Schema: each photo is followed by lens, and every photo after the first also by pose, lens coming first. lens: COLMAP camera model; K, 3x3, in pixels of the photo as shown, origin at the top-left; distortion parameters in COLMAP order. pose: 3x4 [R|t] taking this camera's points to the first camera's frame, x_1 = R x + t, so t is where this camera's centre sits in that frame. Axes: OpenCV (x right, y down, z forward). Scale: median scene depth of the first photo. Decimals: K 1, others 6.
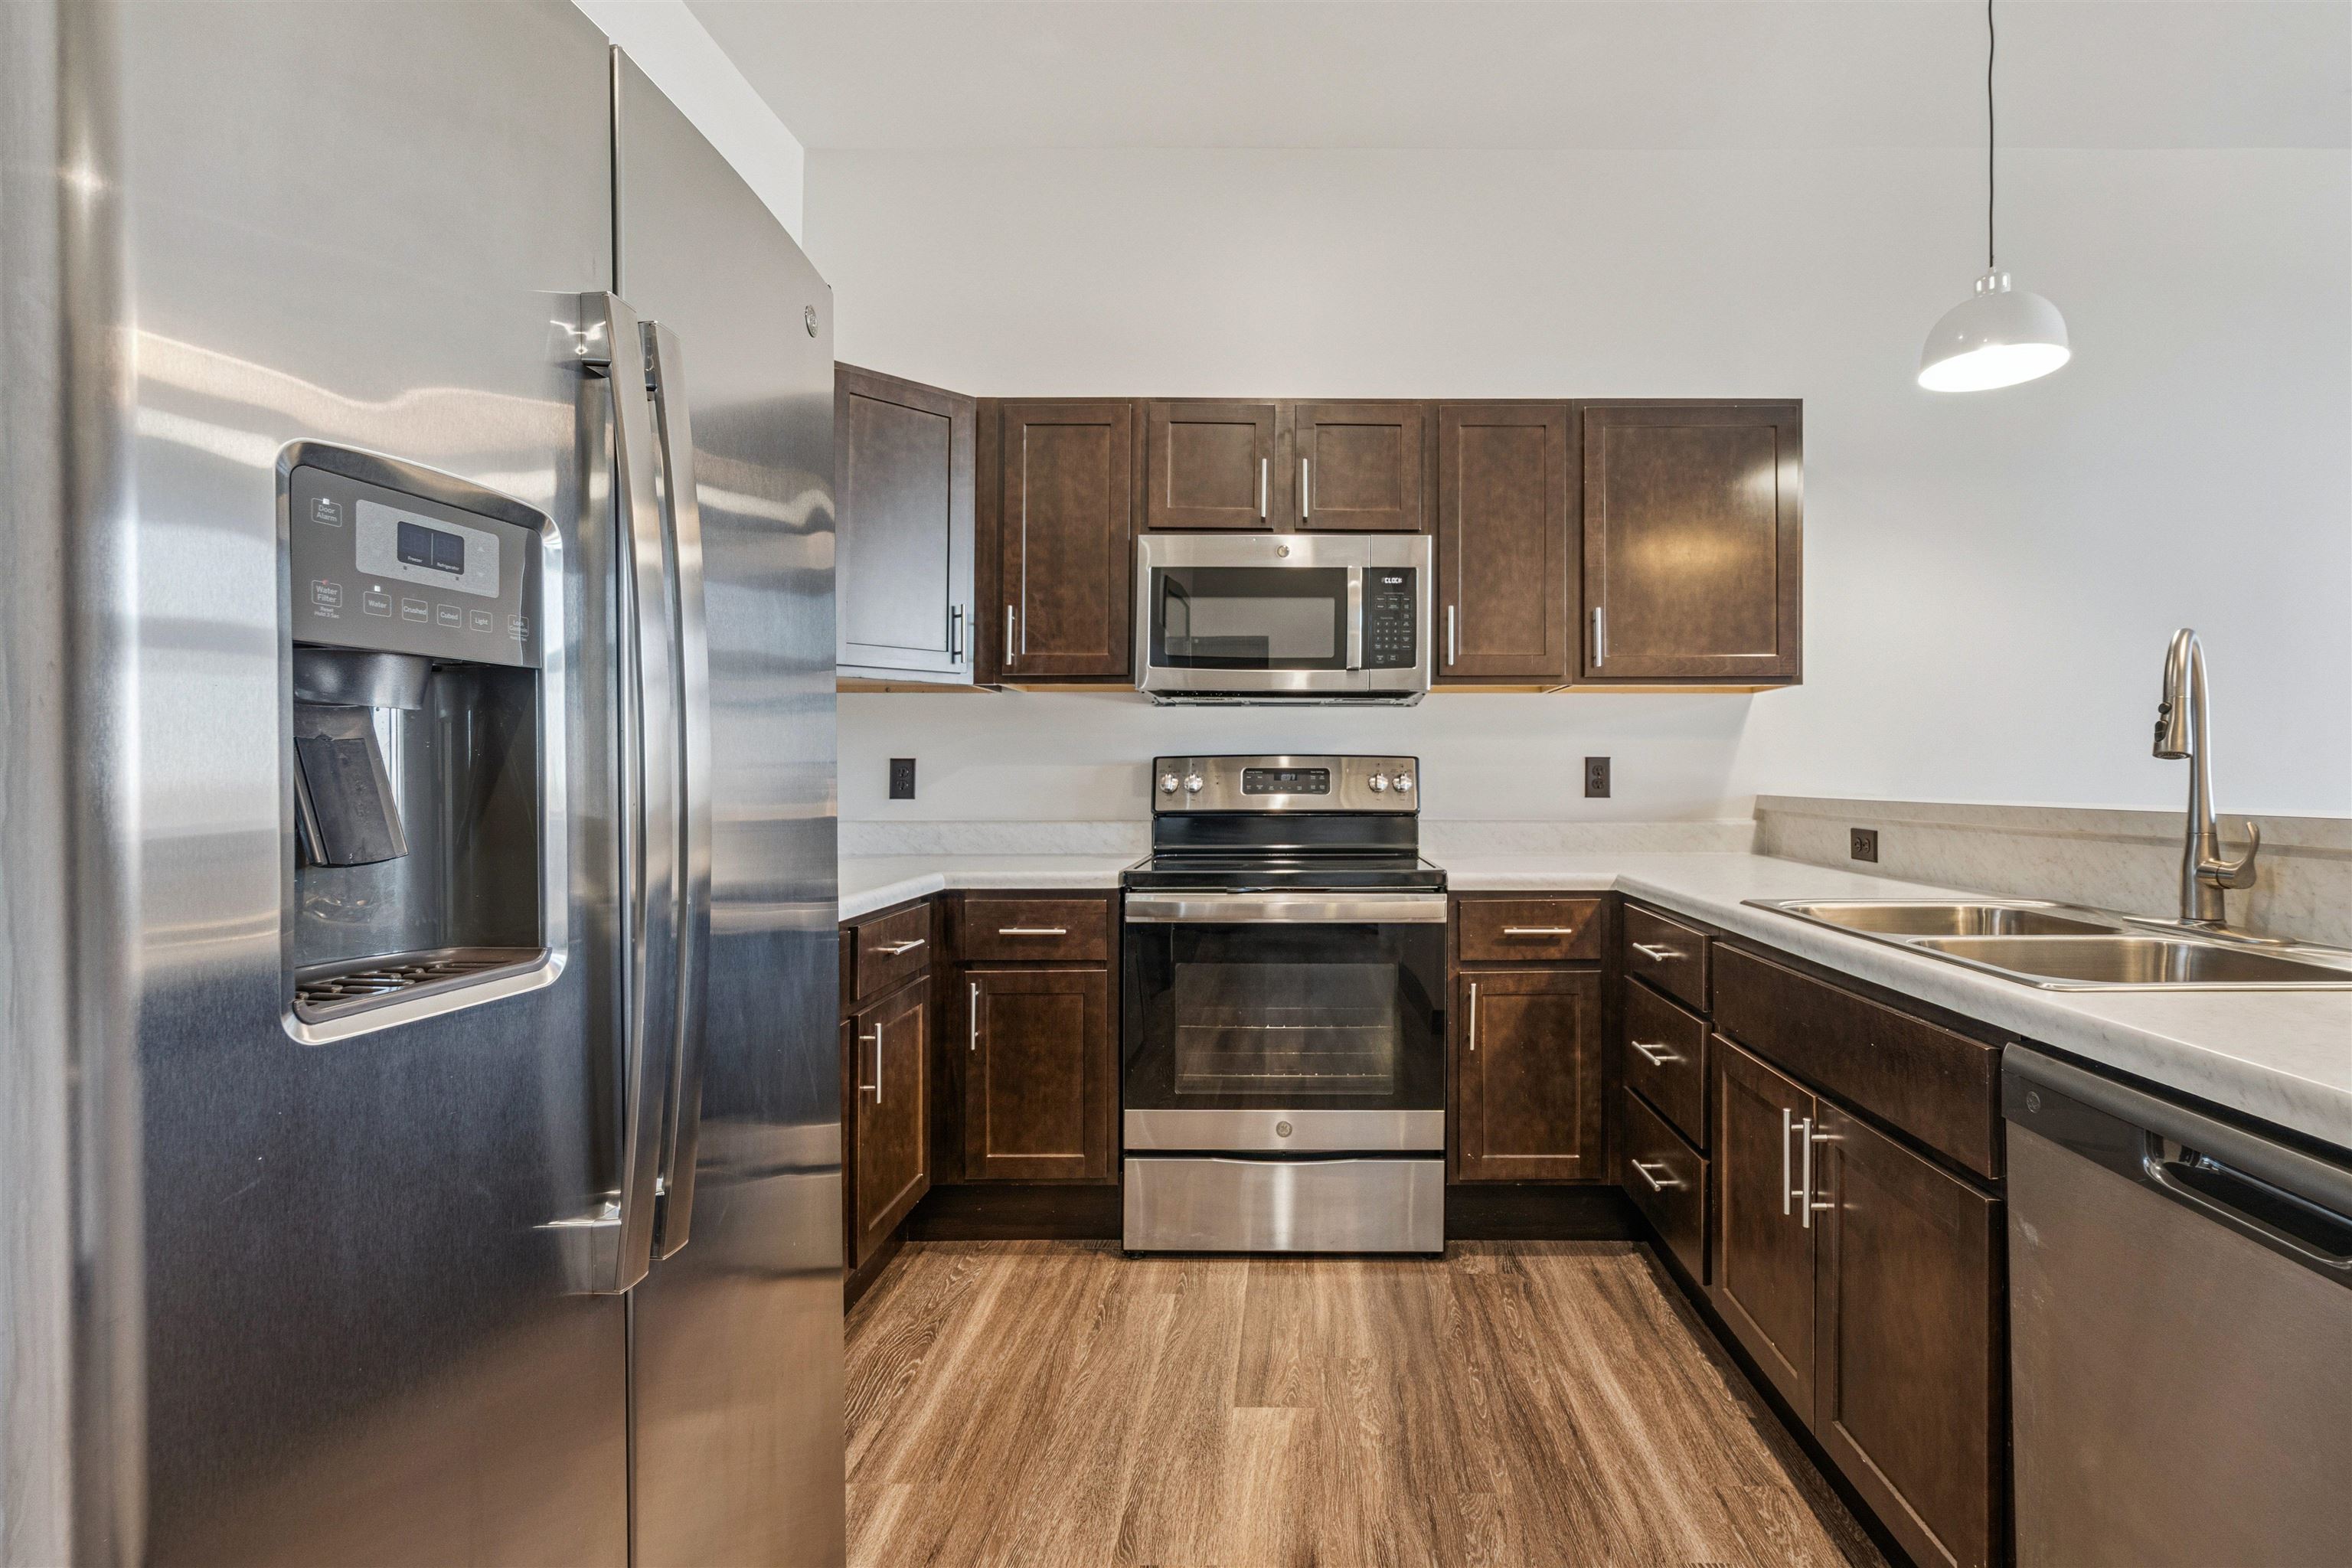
lens RADIAL K [[1079.0, 0, 1213.5], [0, 1079.0, 771.2], [0, 0, 1]] dist [-0.005137, -0.000509]
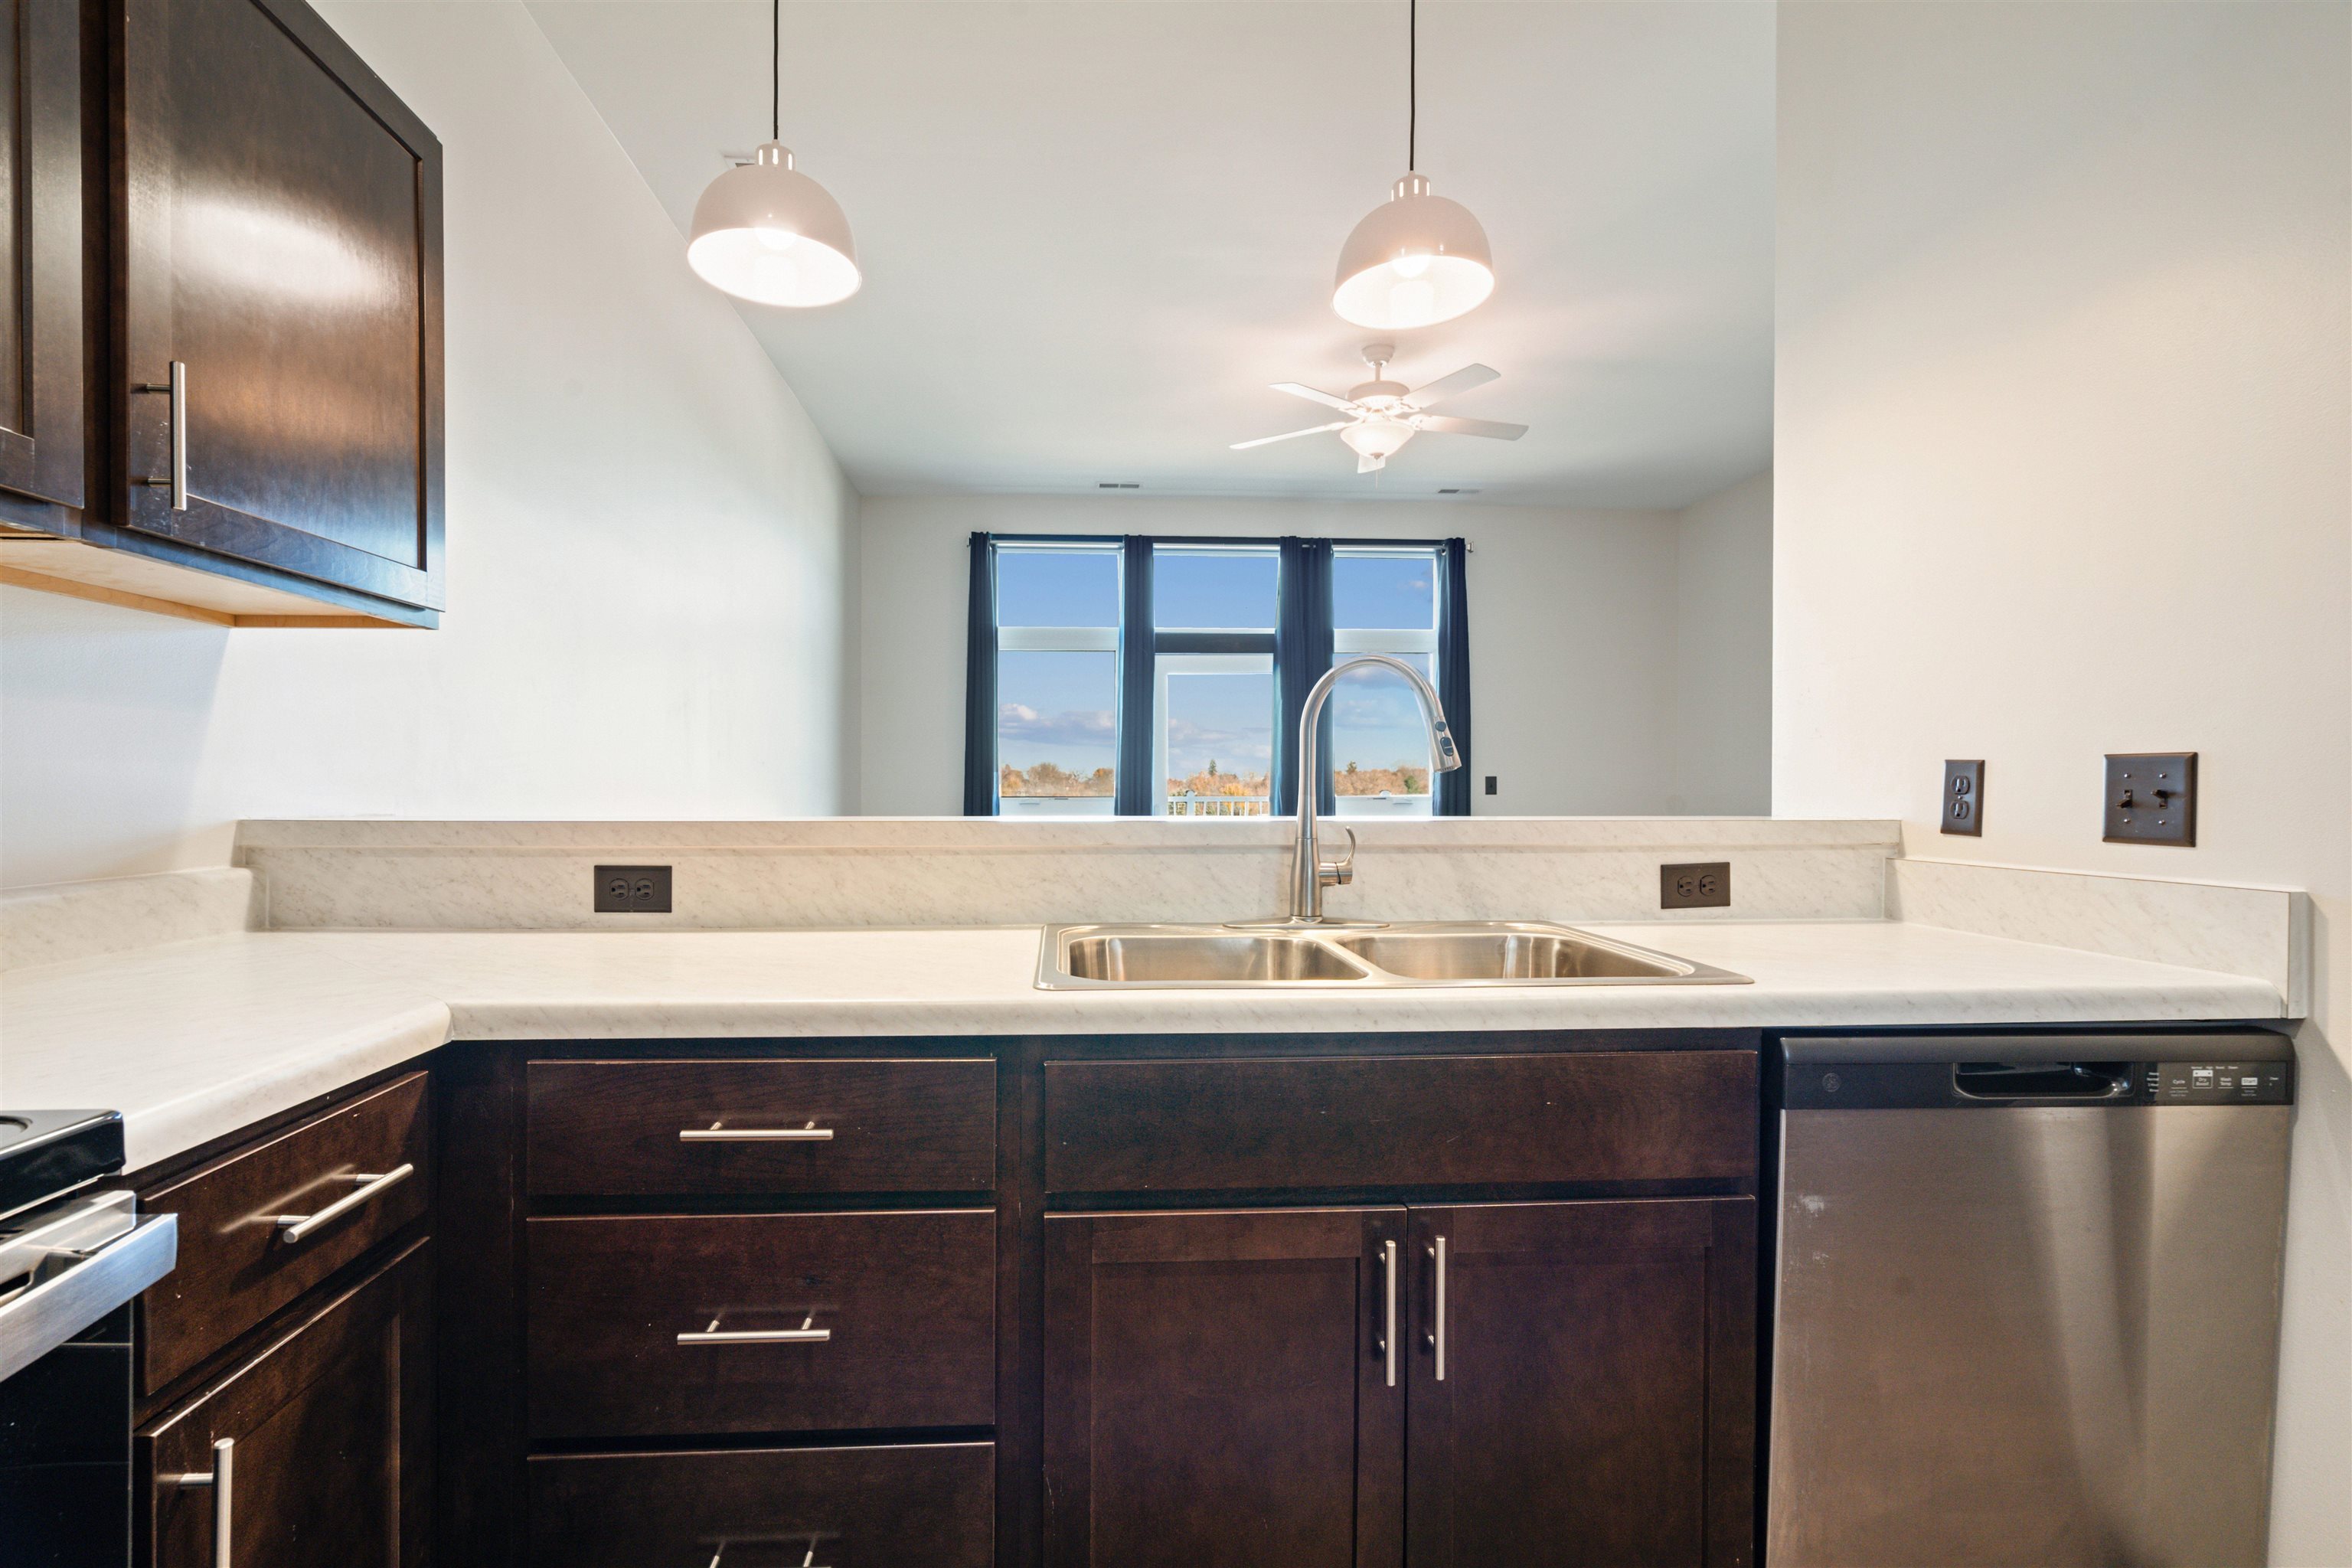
lens RADIAL K [[1079.0, 0, 1213.5], [0, 1079.0, 771.2], [0, 0, 1]] dist [-0.005137, -0.000509]
pose [[-0.132575, 0.007026, 0.991148, -0.128100], [-0.007960, 0.999935, -0.008153, -0.002664], [-0.991141, -0.008970, -0.132510, 0.824924]]
